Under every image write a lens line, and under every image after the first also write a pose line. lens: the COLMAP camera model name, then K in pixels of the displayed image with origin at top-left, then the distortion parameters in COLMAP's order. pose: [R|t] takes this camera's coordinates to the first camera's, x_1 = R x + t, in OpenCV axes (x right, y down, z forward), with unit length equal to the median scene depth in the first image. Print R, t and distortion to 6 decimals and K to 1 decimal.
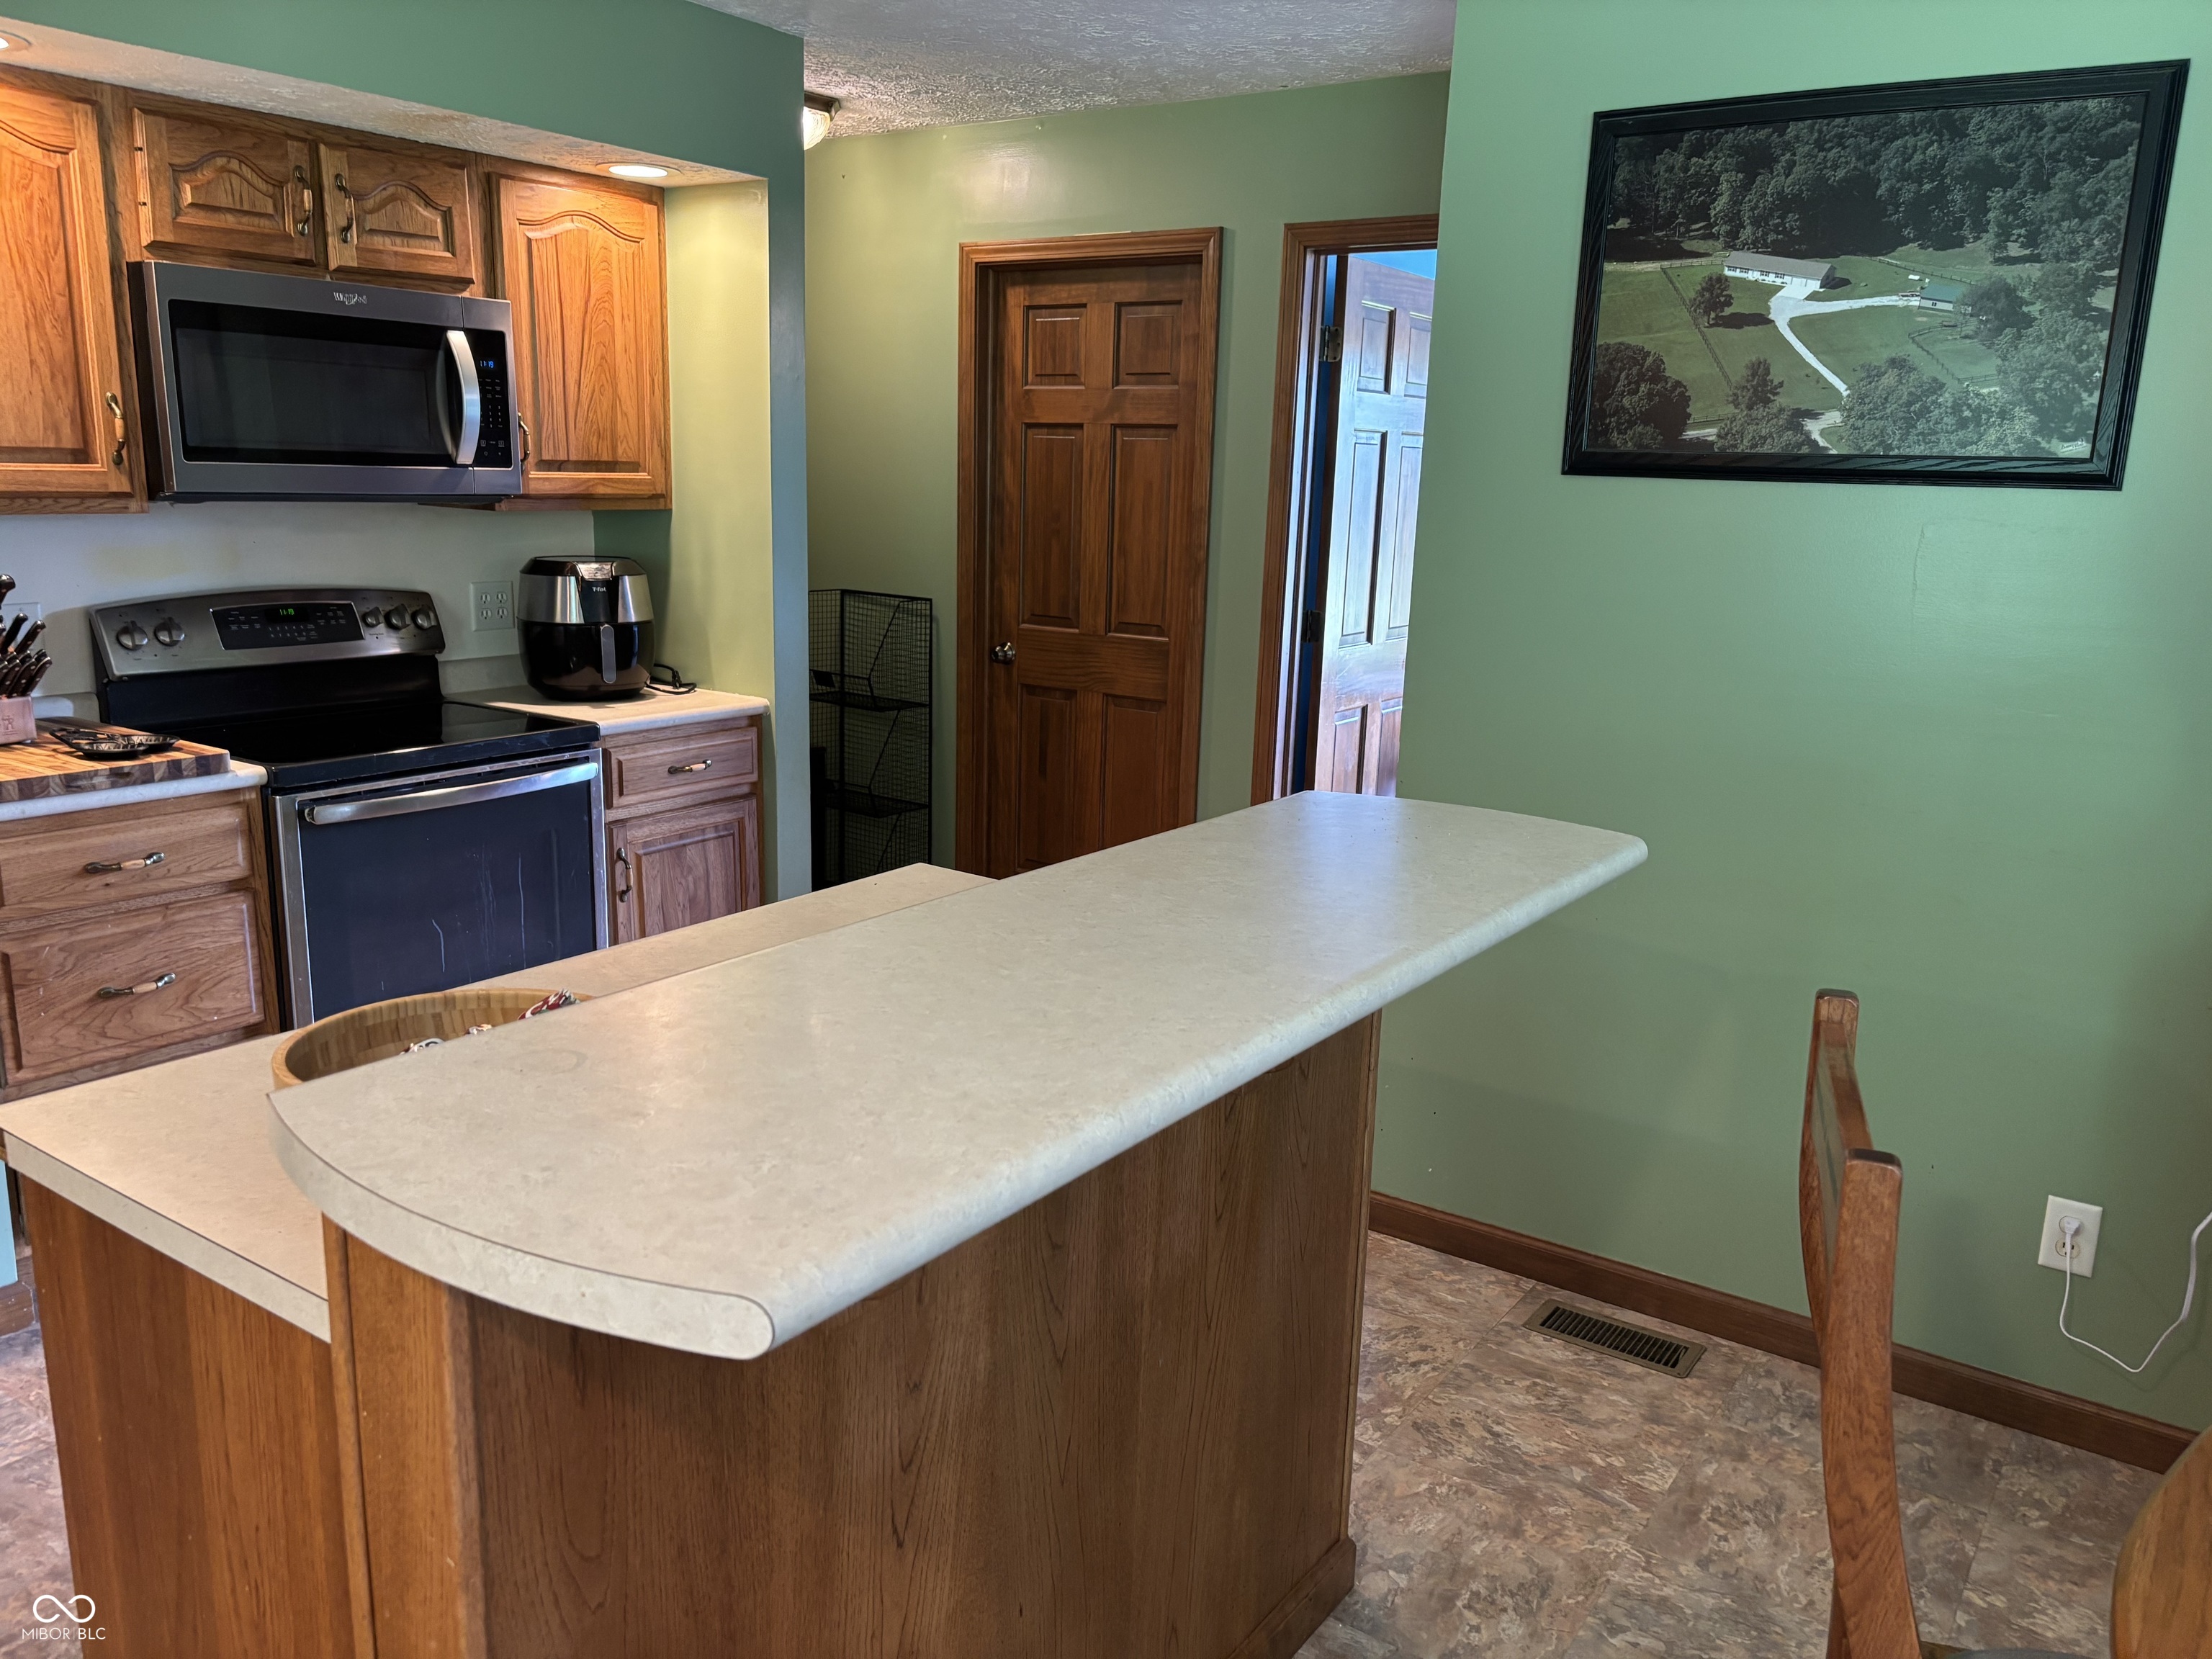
lens RADIAL K [[1700.3, 0, 1094.9], [0, 1700.3, 838.3], [0, 0, 1]] dist [0.074409, -0.062666]
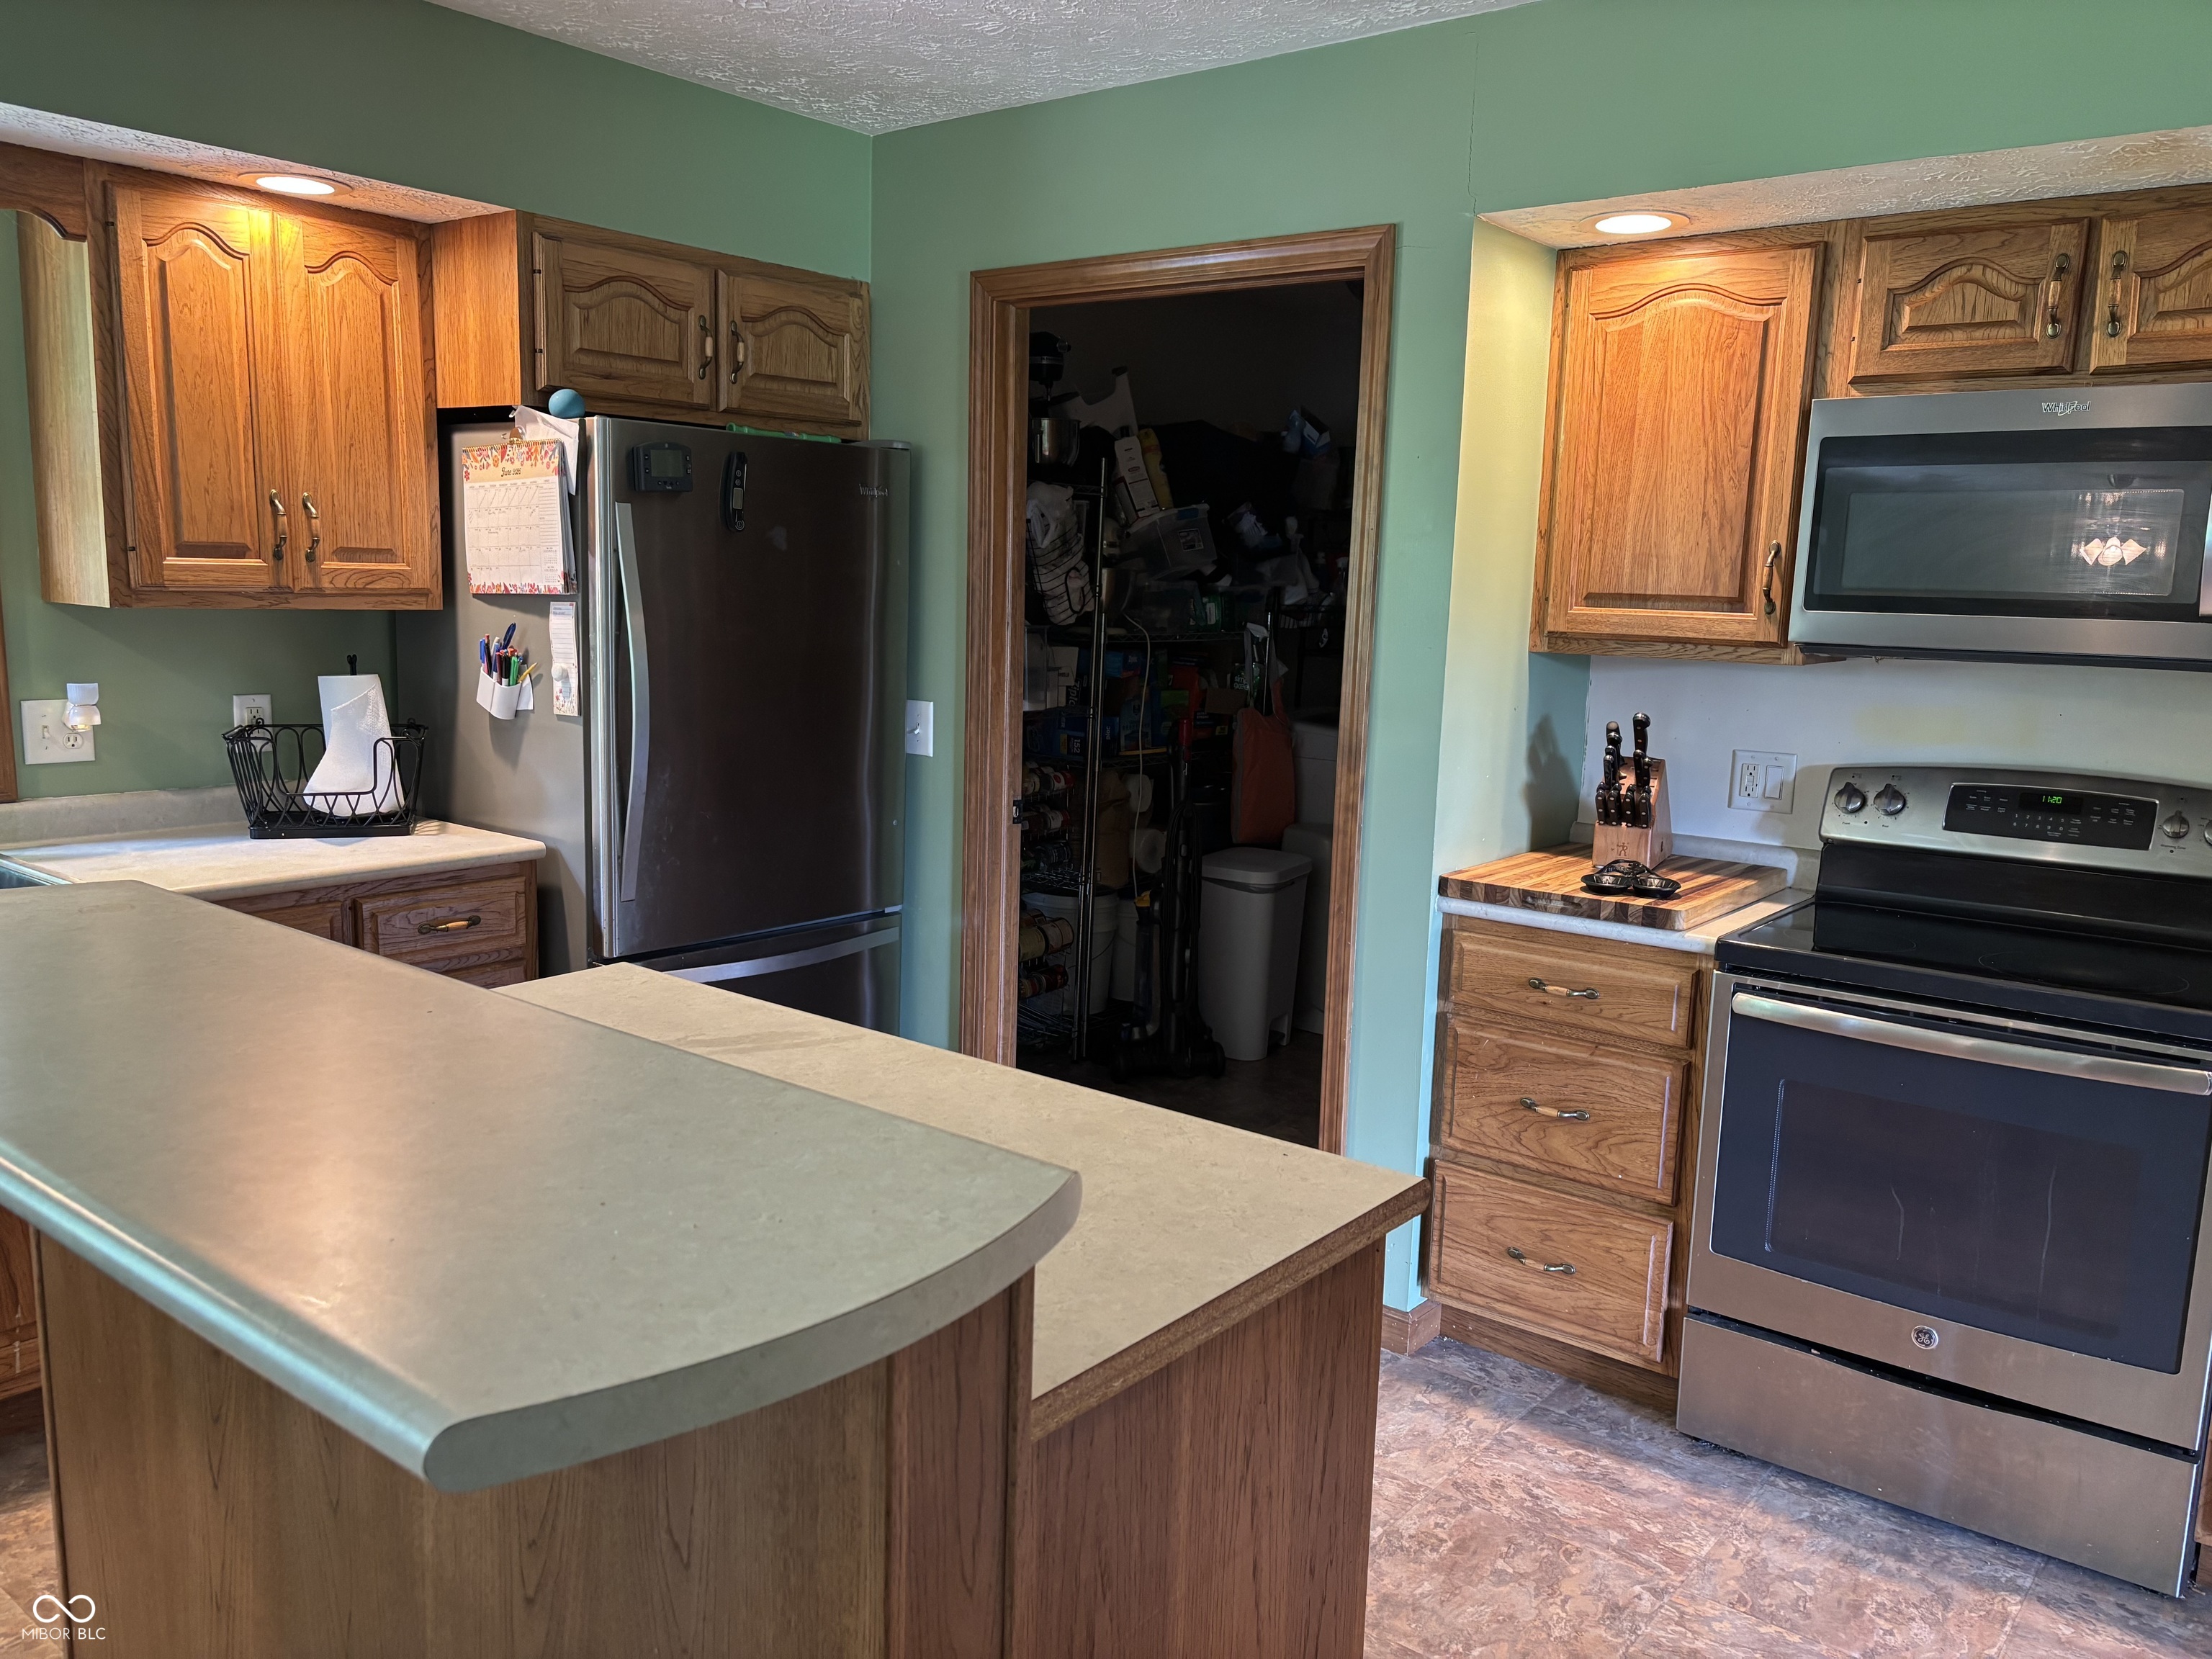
lens RADIAL K [[1700.3, 0, 1091.8], [0, 1700.3, 840.1], [0, 0, 1]] dist [0.074409, -0.062666]
pose [[-0.059561, 0.125682, -0.990281, 0.738976], [-0.246962, 0.959347, 0.136610, -0.229030], [0.967193, 0.252699, -0.026101, 1.199112]]
